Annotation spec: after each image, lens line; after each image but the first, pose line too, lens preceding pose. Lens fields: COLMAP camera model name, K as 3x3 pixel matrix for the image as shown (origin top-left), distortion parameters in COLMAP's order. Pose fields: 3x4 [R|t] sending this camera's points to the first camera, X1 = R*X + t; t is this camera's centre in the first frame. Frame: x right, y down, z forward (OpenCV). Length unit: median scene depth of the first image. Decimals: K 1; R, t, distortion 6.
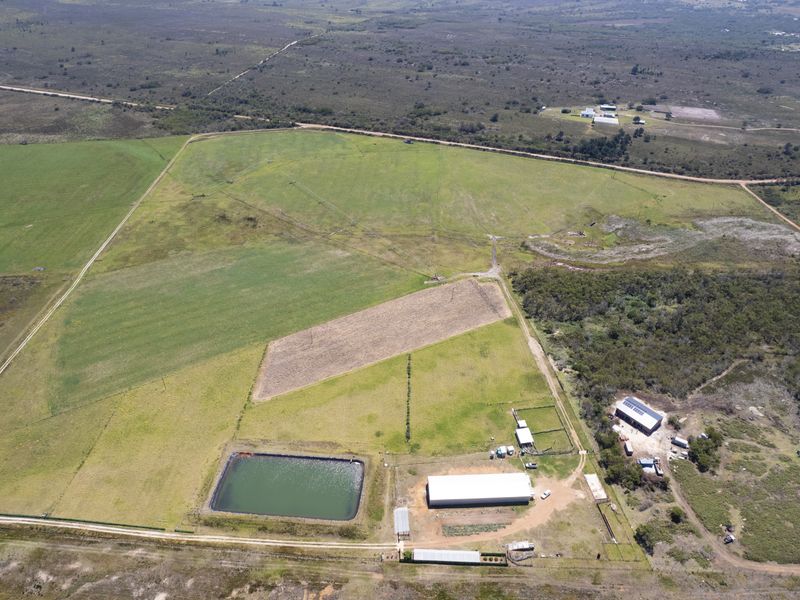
lens RADIAL K [[575.9, 0, 400.3], [0, 575.9, 305.6], [0, 0, 1]] dist [-0.076071, 0.067204]
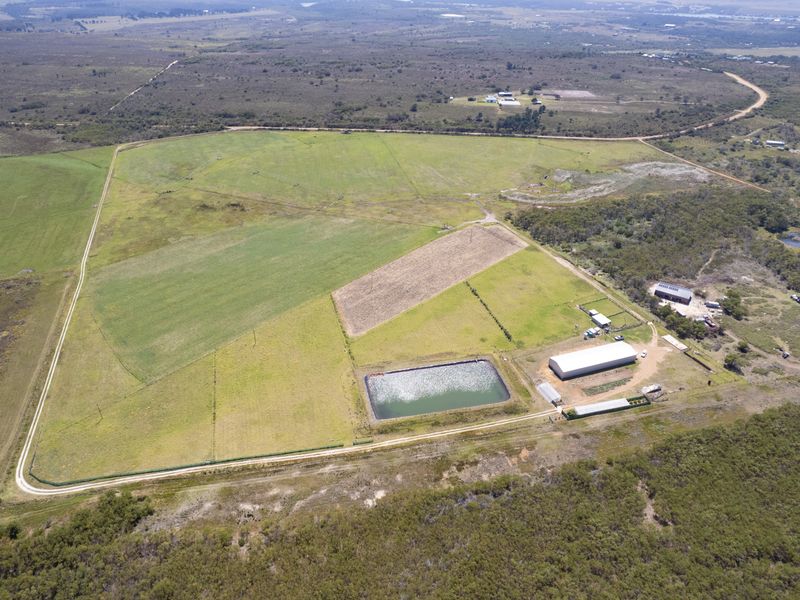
lens RADIAL K [[575.9, 0, 400.3], [0, 575.9, 305.6], [0, 0, 1]] dist [-0.076071, 0.067204]
pose [[0.954729, -0.149885, 0.256956, -0.379836], [0.164646, 0.985666, -0.036800, 0.145554], [-0.247757, 0.077441, 0.965722, -0.009478]]
